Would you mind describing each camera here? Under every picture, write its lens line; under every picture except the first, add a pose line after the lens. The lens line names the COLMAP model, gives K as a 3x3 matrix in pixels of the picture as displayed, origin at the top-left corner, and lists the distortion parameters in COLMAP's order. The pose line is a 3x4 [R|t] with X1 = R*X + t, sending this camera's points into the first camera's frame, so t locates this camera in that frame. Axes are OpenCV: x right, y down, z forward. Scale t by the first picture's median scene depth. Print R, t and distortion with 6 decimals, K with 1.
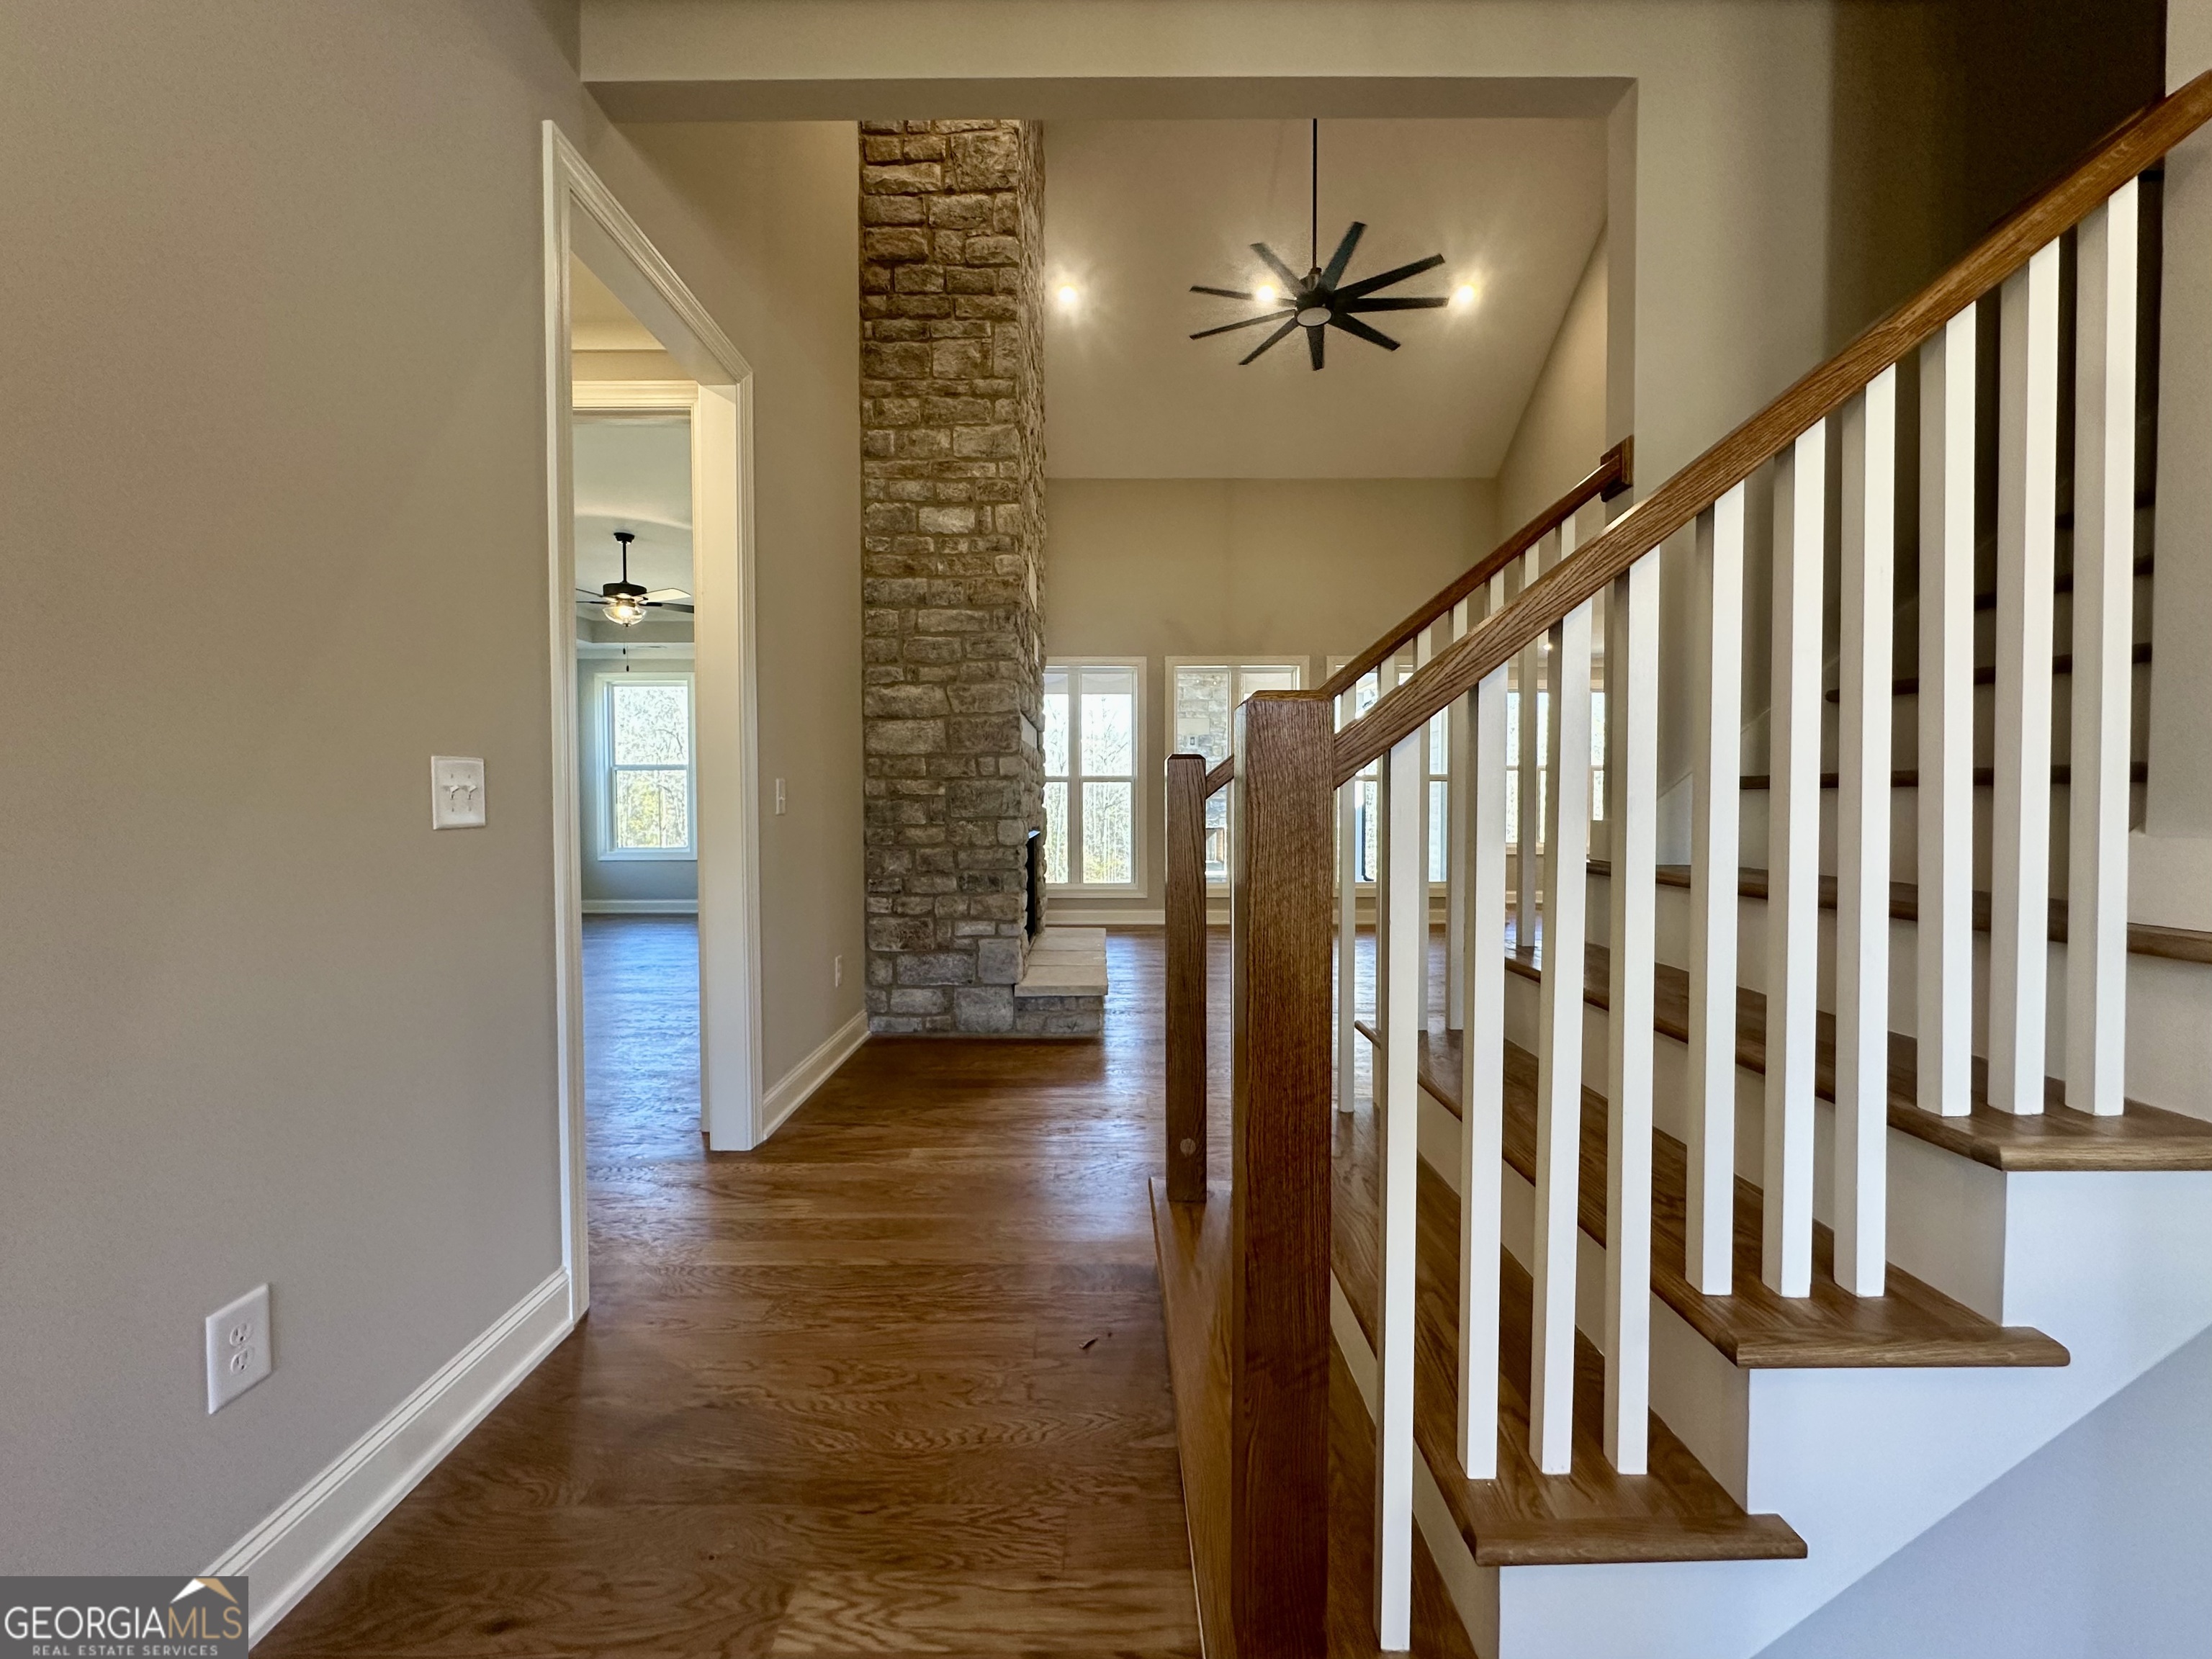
lens RADIAL K [[888.4, 0, 1106.0], [0, 888.4, 829.5], [0, 0, 1]] dist [-0.012552, 0.002249]
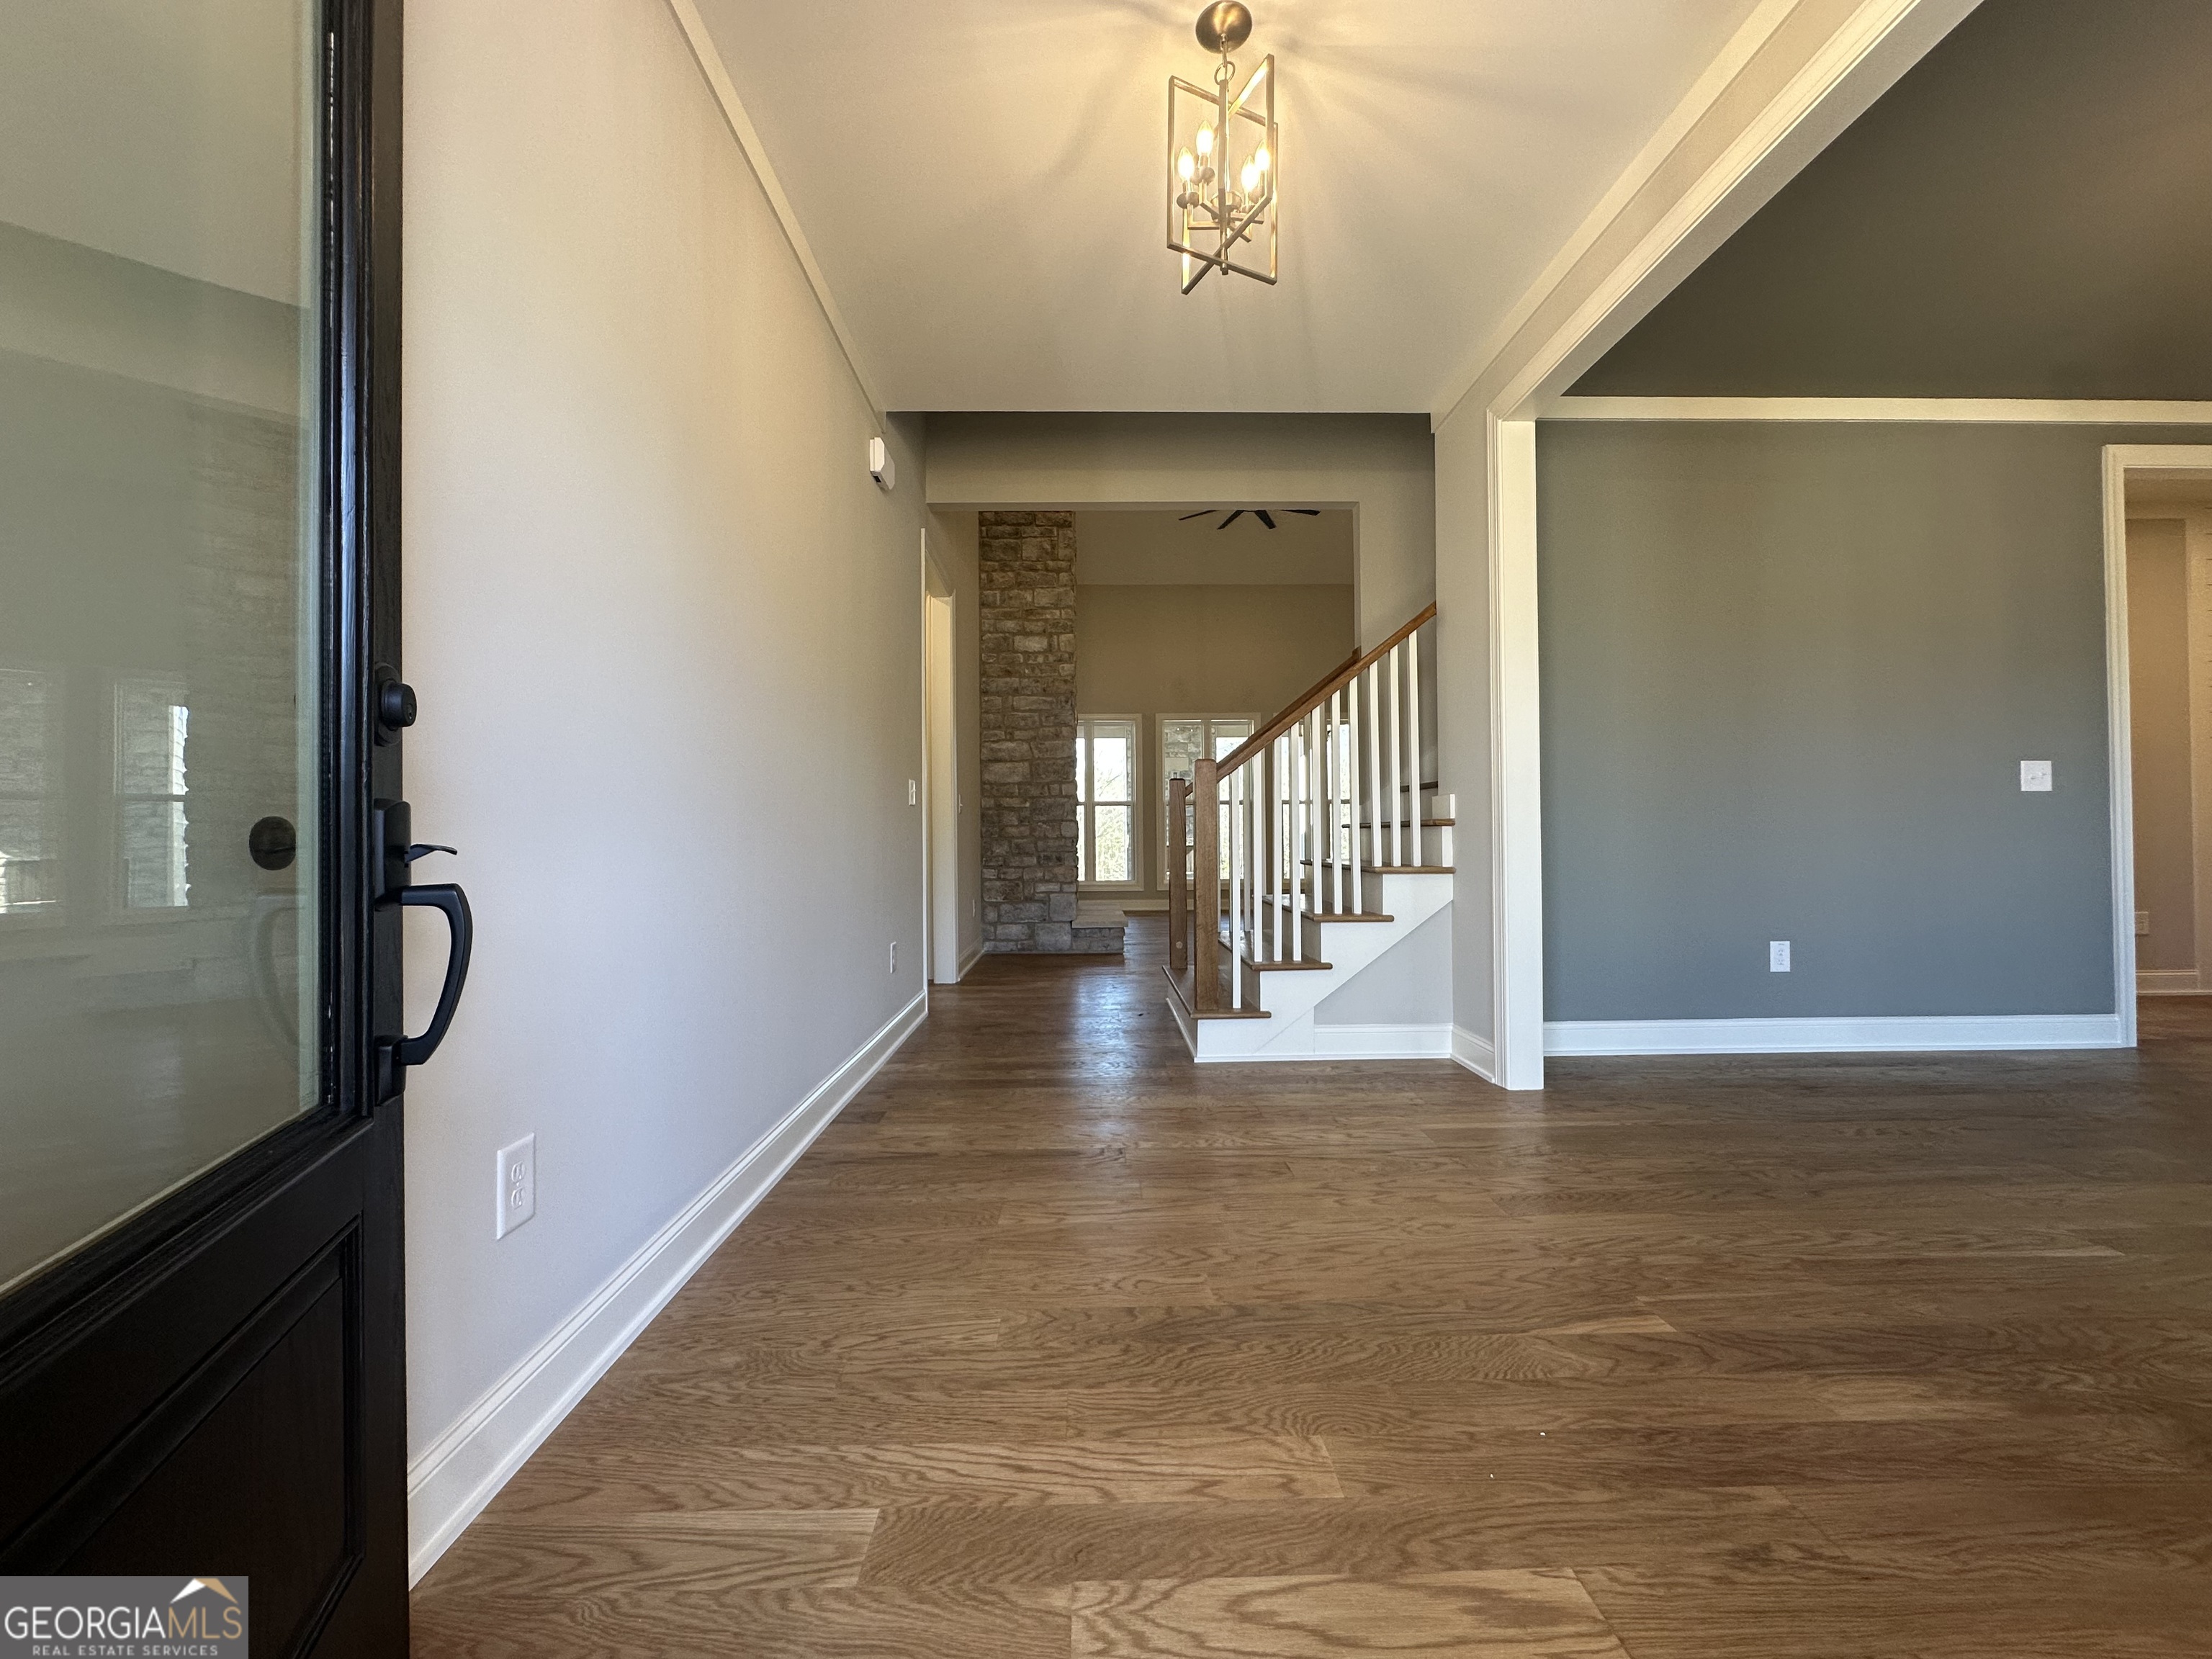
lens RADIAL K [[888.4, 0, 1106.0], [0, 888.4, 829.5], [0, 0, 1]] dist [-0.012552, 0.002249]
pose [[0.999763, -0.004463, 0.021299, -0.073768], [0.005324, 0.999164, -0.040545, 0.071427], [-0.021100, 0.040649, 0.998951, -0.666206]]
